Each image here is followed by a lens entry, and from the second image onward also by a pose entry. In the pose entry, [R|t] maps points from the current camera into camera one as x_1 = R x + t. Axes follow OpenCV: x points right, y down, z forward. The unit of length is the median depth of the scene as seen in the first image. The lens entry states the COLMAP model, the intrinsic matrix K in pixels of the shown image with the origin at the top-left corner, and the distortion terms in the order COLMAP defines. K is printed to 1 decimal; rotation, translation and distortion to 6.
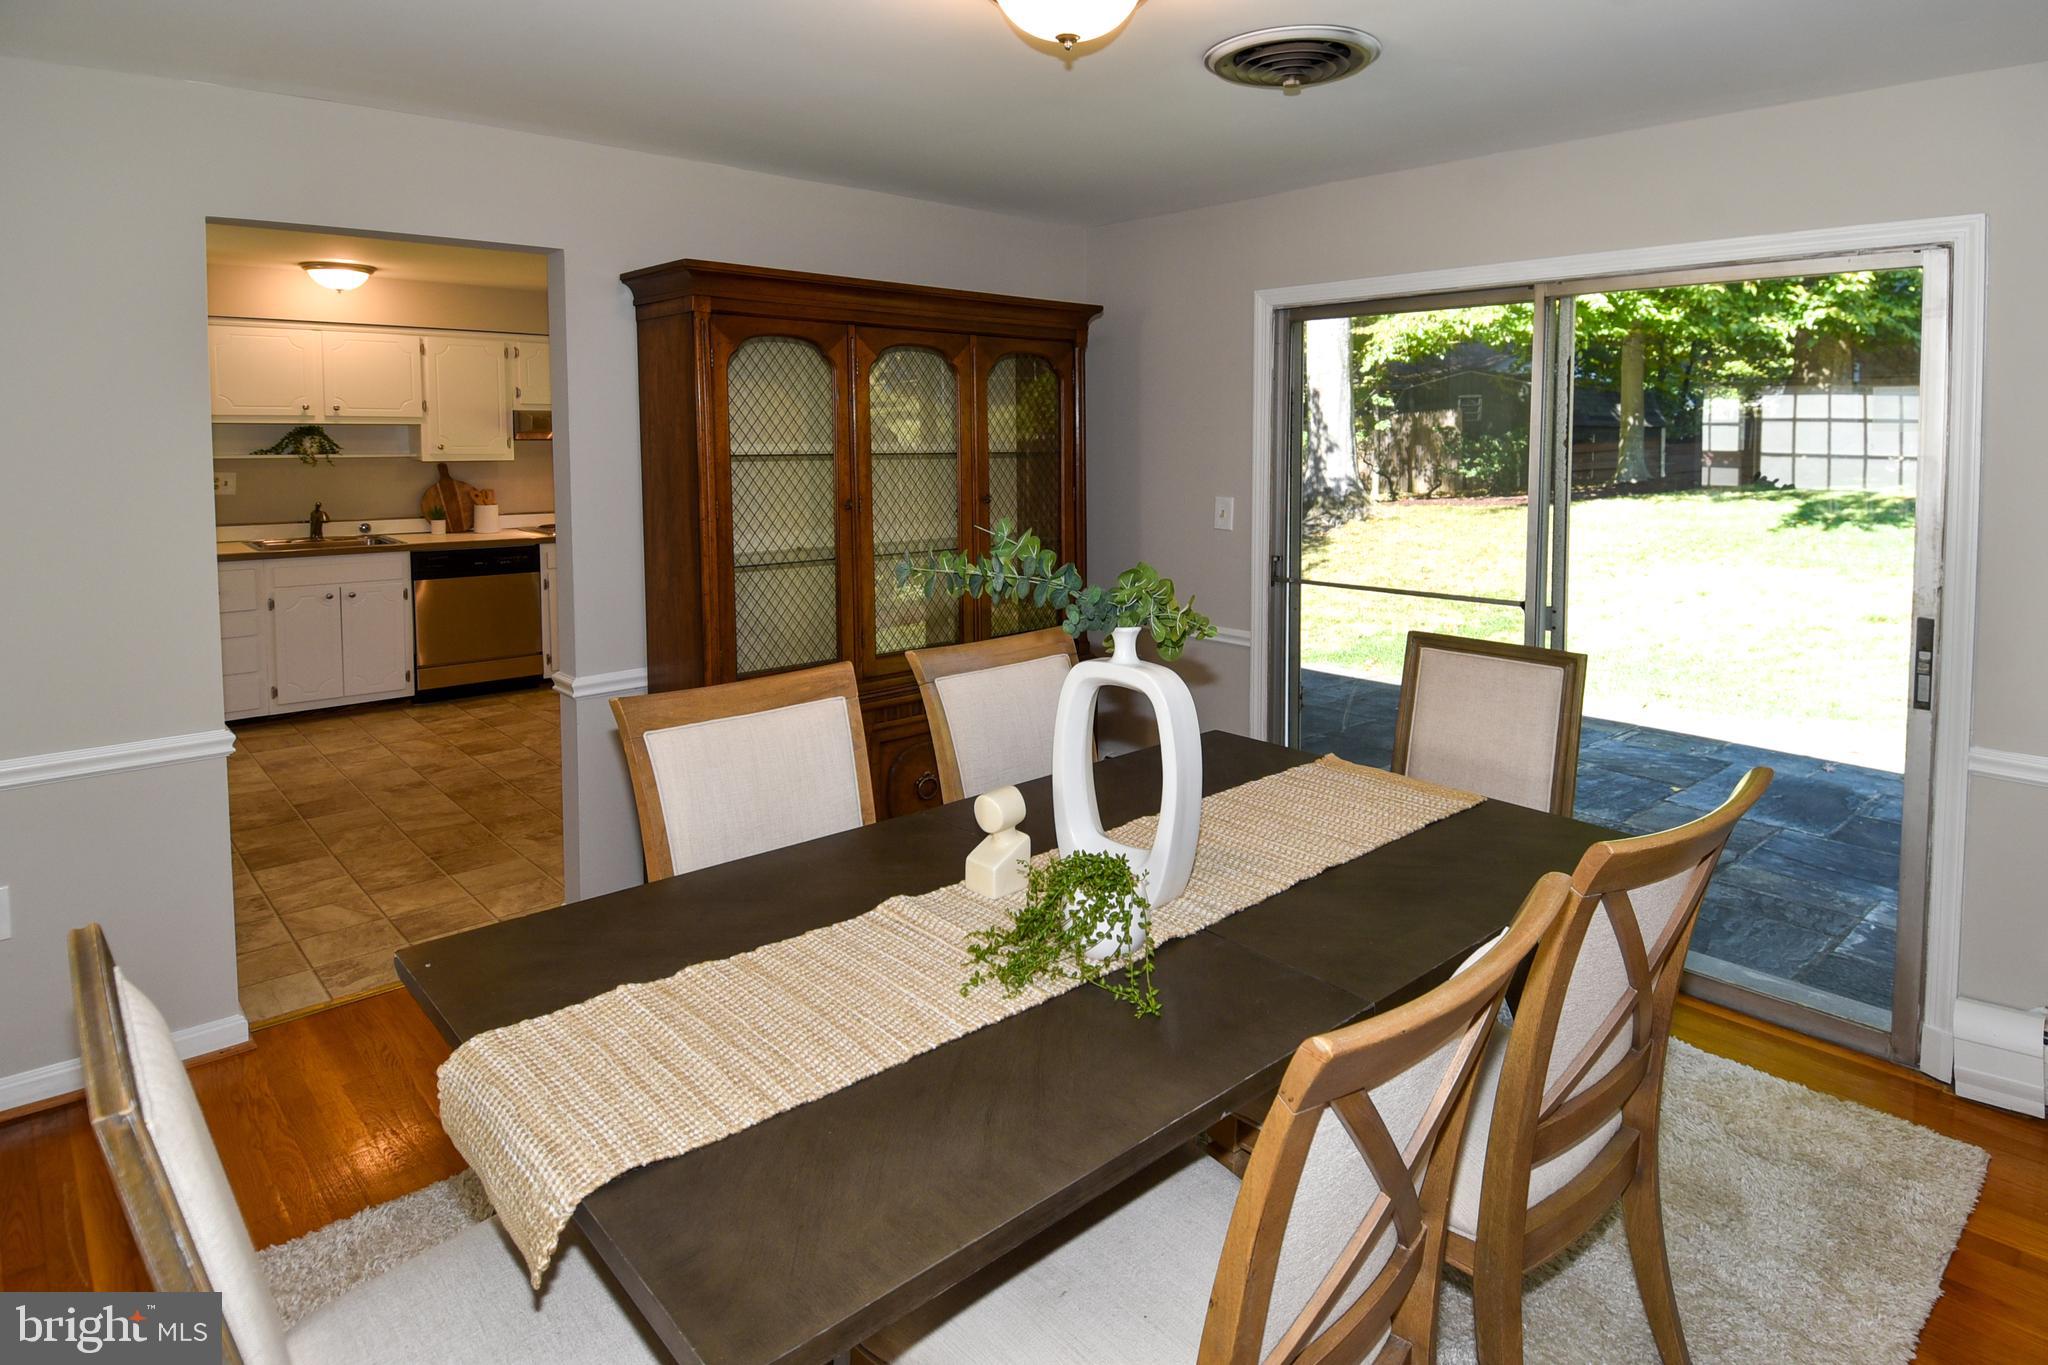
lens RADIAL K [[1064.5, 0, 1041.4], [0, 1064.5, 651.1], [0, 0, 1]] dist [0.043299, -0.046183]
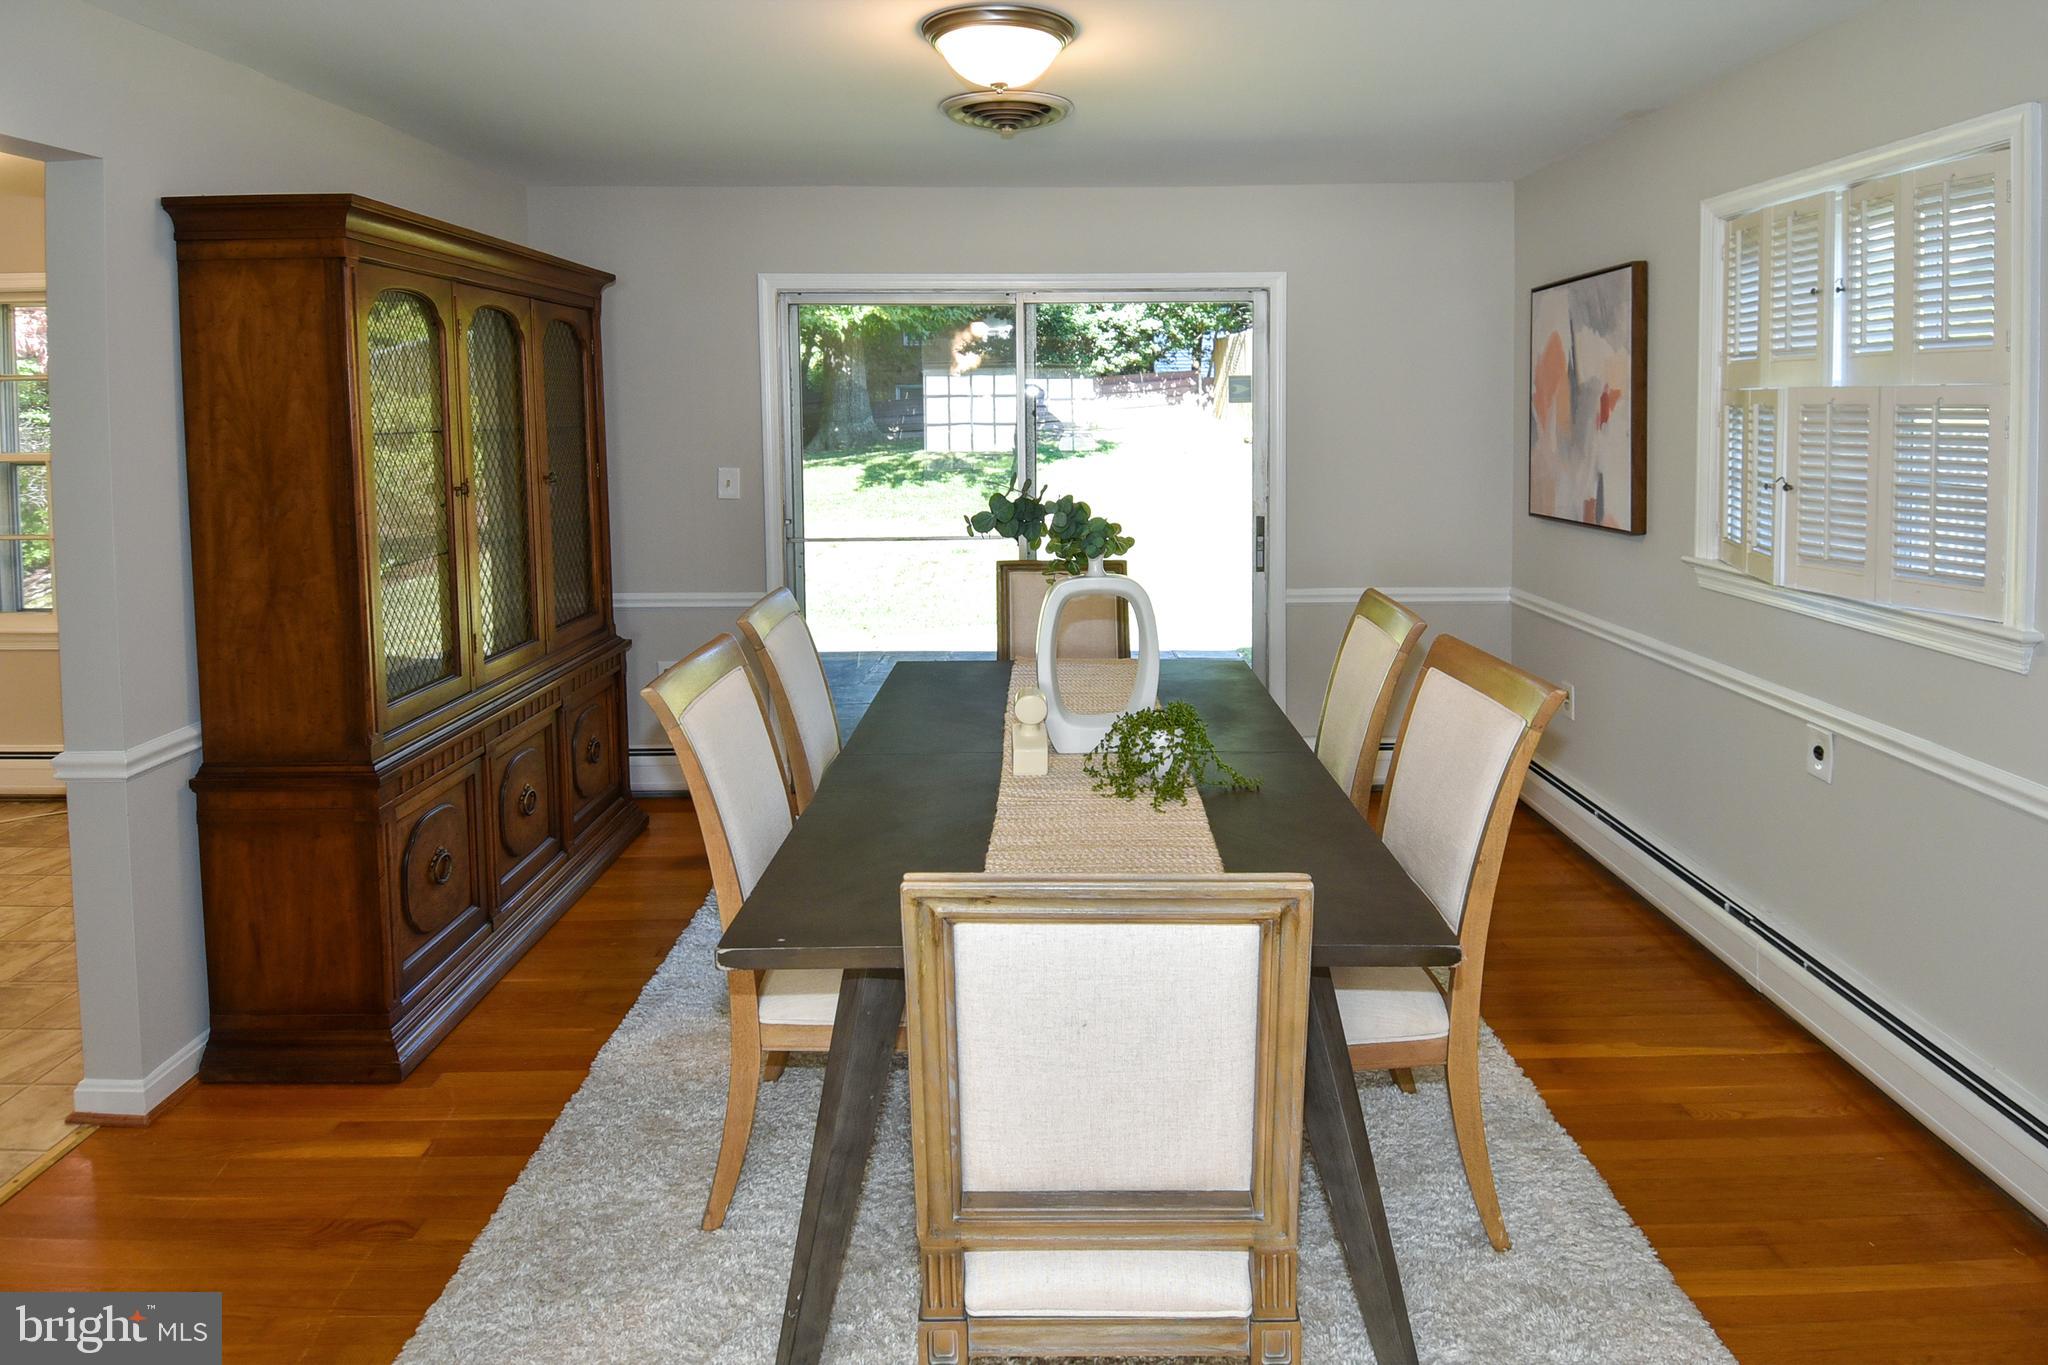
lens RADIAL K [[1064.5, 0, 1041.4], [0, 1064.5, 651.1], [0, 0, 1]] dist [0.043299, -0.046183]
pose [[0.702073, -0.163738, 0.693024, -0.527552], [0.149629, 0.985400, 0.081234, -0.008523], [-0.696207, 0.046665, 0.716323, 0.055660]]
